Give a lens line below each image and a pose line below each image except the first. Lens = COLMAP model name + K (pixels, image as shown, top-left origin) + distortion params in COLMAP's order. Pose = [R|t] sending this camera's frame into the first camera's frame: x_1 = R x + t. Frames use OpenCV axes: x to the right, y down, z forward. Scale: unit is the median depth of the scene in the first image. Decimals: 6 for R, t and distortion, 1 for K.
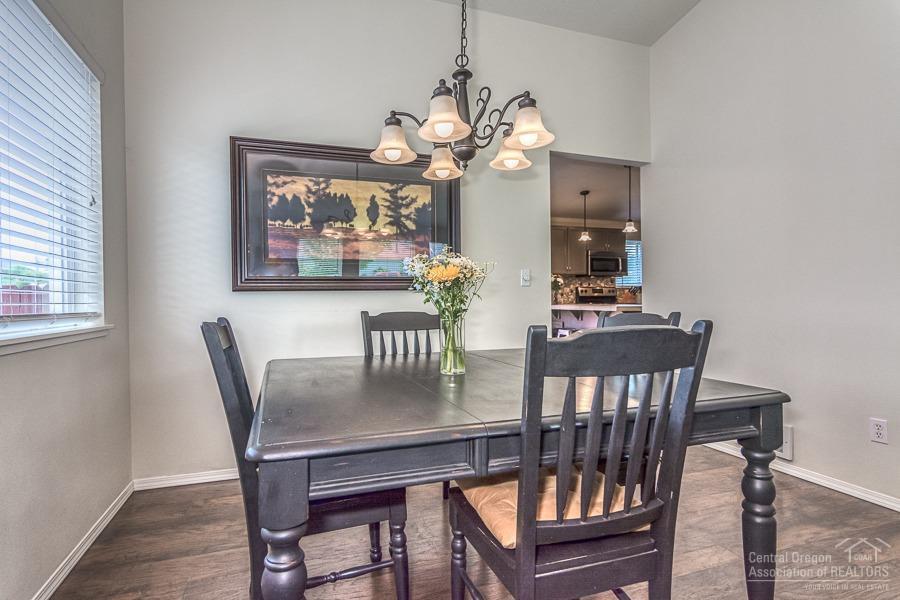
lens RADIAL K [[473.9, 0, 450.8], [0, 473.9, 304.1], [0, 0, 1]] dist [-0.000860, -0.000372]
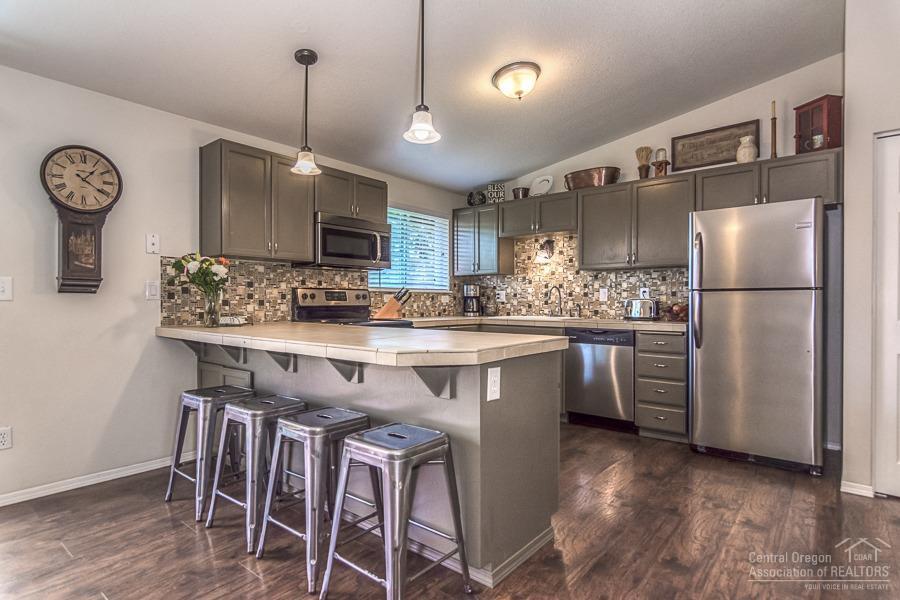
lens RADIAL K [[473.9, 0, 450.8], [0, 473.9, 304.1], [0, 0, 1]] dist [-0.000860, -0.000372]
pose [[0.857774, 0.004200, 0.514010, 0.154857], [0.001834, 0.999935, -0.011232, -0.013168], [-0.514024, 0.010577, 0.857711, 0.503053]]
